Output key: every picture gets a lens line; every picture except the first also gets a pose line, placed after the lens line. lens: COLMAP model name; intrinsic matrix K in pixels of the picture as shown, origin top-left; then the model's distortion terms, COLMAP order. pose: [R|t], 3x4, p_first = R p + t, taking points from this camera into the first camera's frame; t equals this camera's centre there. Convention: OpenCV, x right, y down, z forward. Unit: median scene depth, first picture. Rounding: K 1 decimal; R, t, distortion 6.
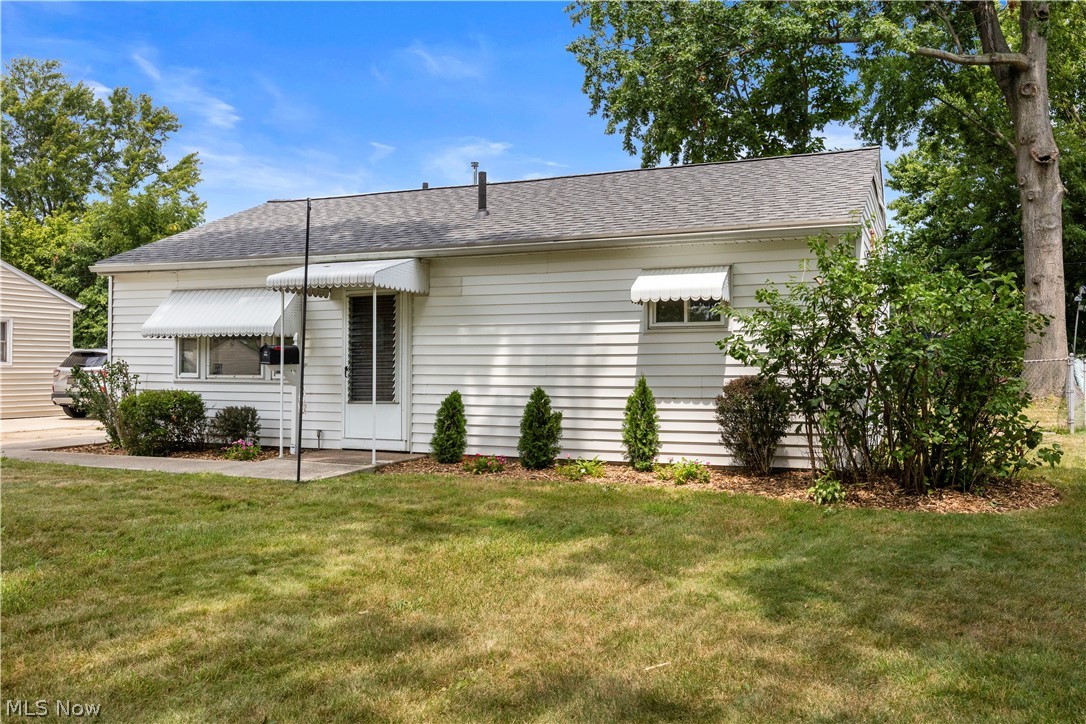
lens RADIAL K [[877.2, 0, 545.6], [0, 877.2, 359.9], [0, 0, 1]] dist [-0.007783, -0.001982]
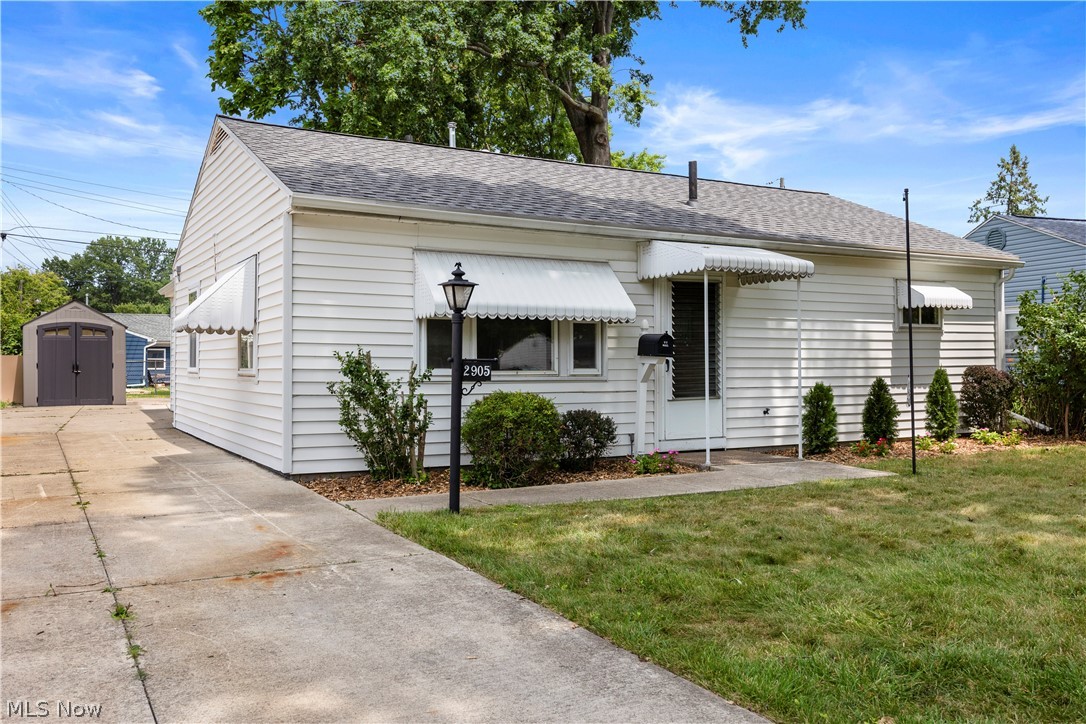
lens RADIAL K [[932.2, 0, 541.5], [0, 932.2, 365.2], [0, 0, 1]] dist [-0.008068, -0.003107]
pose [[0.598512, -0.002690, 0.801109, -1.078907], [-0.000303, 0.999994, 0.003584, 0.010101], [-0.801114, -0.002388, 0.598507, 0.547163]]
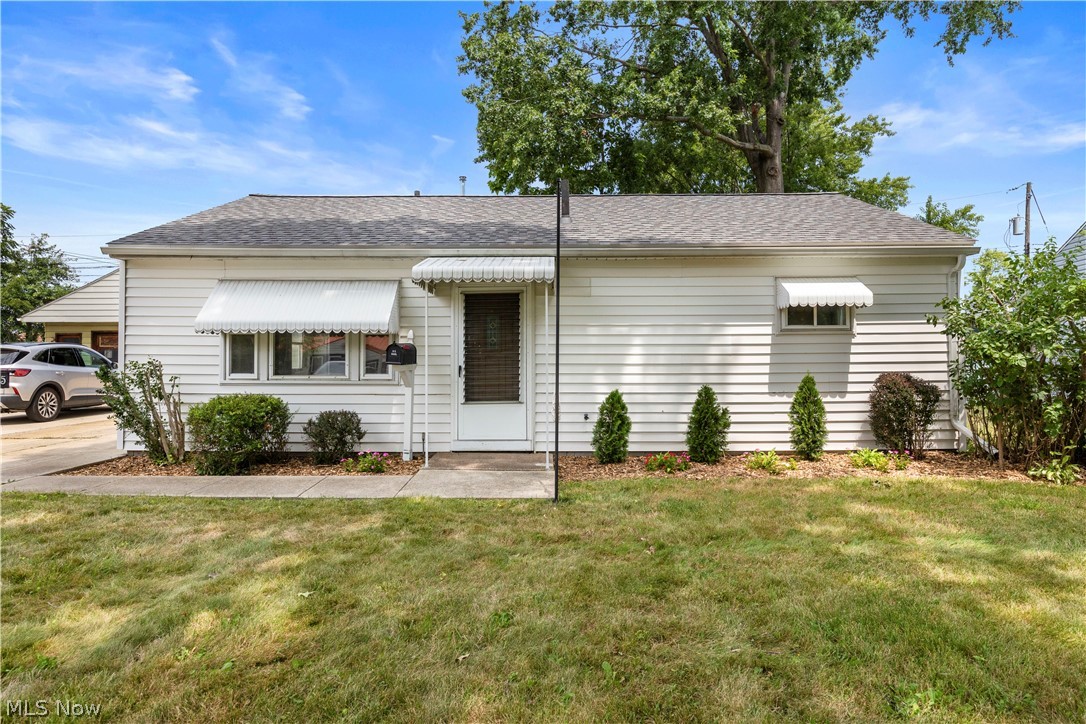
lens RADIAL K [[663.3, 0, 537.1], [0, 663.3, 344.8], [0, 0, 1]] dist [-0.008735, -0.004503]
pose [[0.921343, 0.007732, 0.388674, -0.440205], [0.001189, 0.999741, -0.022705, 0.001167], [-0.388749, 0.021381, 0.921096, 0.300507]]
